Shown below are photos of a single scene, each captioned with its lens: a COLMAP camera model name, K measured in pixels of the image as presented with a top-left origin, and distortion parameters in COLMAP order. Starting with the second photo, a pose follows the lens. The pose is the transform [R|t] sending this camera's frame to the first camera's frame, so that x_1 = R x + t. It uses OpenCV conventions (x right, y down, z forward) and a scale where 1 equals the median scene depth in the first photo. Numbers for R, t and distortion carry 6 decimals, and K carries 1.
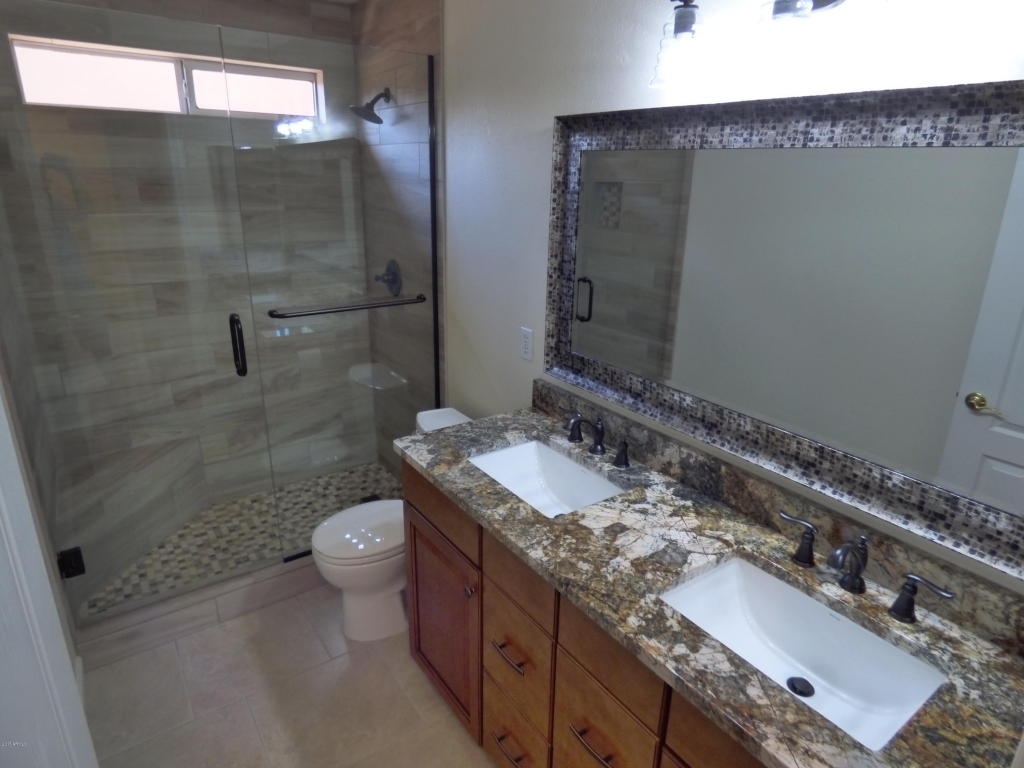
lens RADIAL K [[614.2, 0, 509.3], [0, 614.2, 382.1], [0, 0, 1]] dist [0.008252, 0.008163]
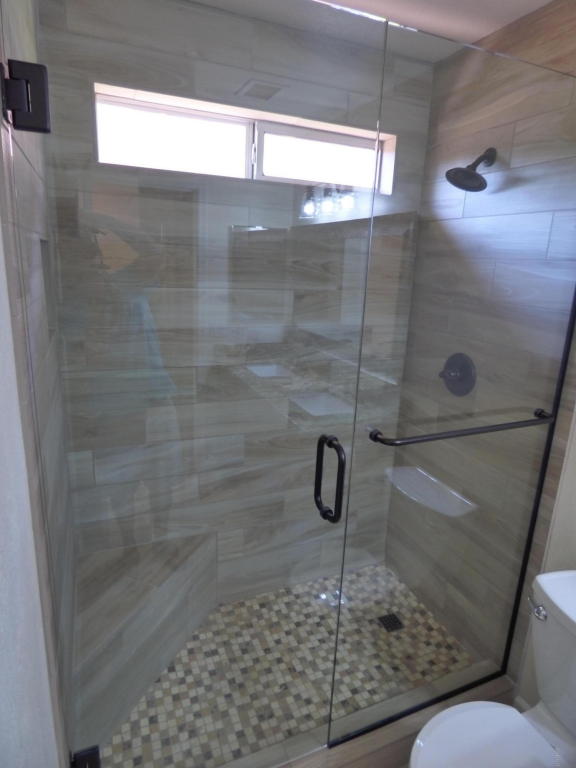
lens RADIAL K [[460.7, 0, 292.3], [0, 460.7, 382.7], [0, 0, 1]] dist [0.008252, 0.008163]
pose [[0.980345, 0.077848, -0.181285, -0.295385], [-0.089959, 0.994163, -0.059562, -0.100931], [0.175590, 0.074699, 0.981625, 0.345148]]
